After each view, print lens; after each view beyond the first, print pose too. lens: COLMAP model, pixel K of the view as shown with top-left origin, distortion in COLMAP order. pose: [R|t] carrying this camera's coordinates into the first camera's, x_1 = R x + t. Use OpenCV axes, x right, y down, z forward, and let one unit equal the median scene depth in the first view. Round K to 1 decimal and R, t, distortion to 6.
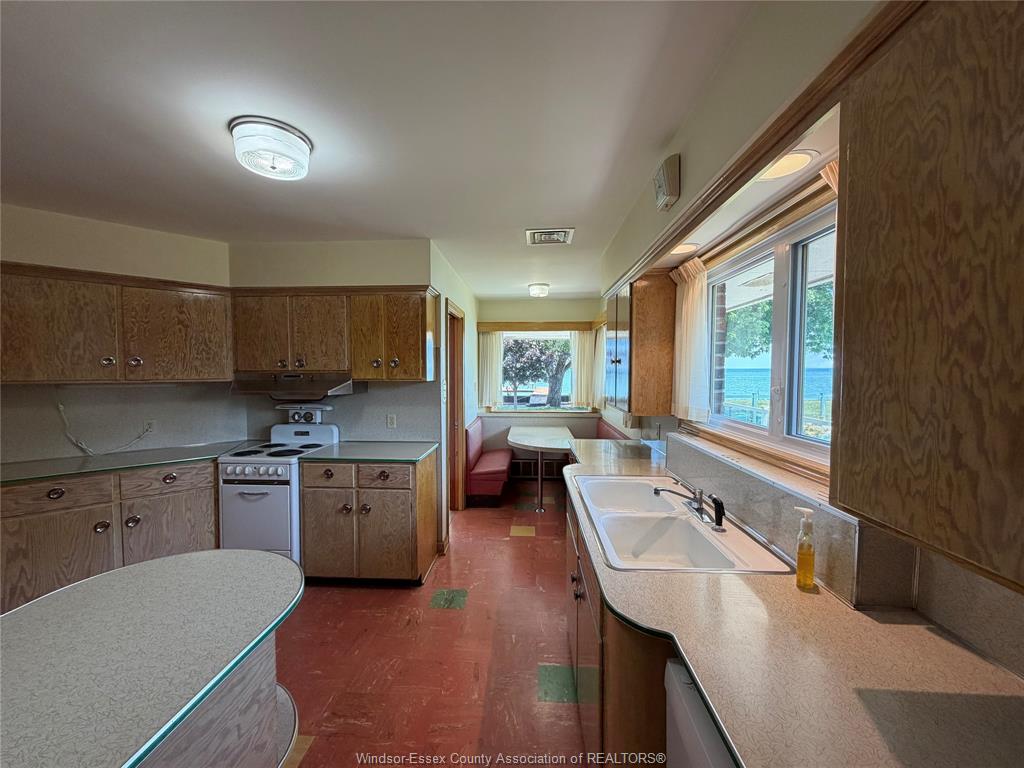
lens RADIAL K [[408.1, 0, 506.4], [0, 408.1, 382.7], [0, 0, 1]] dist [-0.000119, 0.000526]
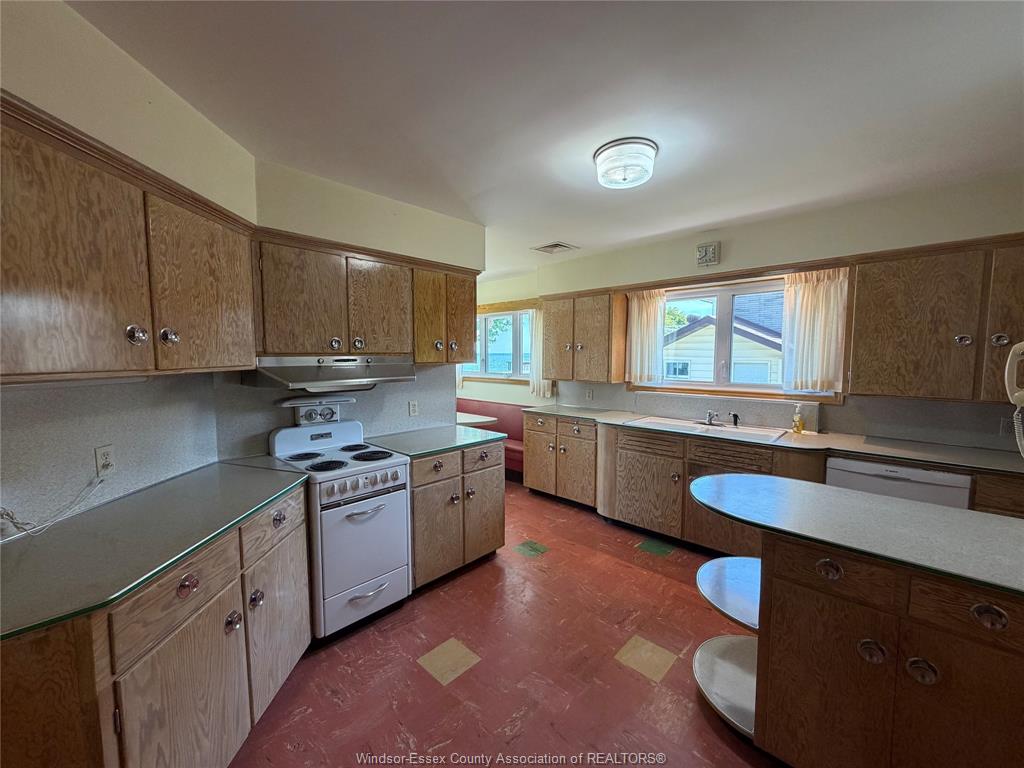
lens RADIAL K [[408.1, 0, 510.7], [0, 408.1, 383.1], [0, 0, 1]] dist [-0.000119, 0.000526]
pose [[0.645924, -0.054240, 0.761472, -0.920155], [0.025243, 0.998445, 0.049707, -0.003869], [-0.762984, -0.012885, 0.646289, 0.260479]]
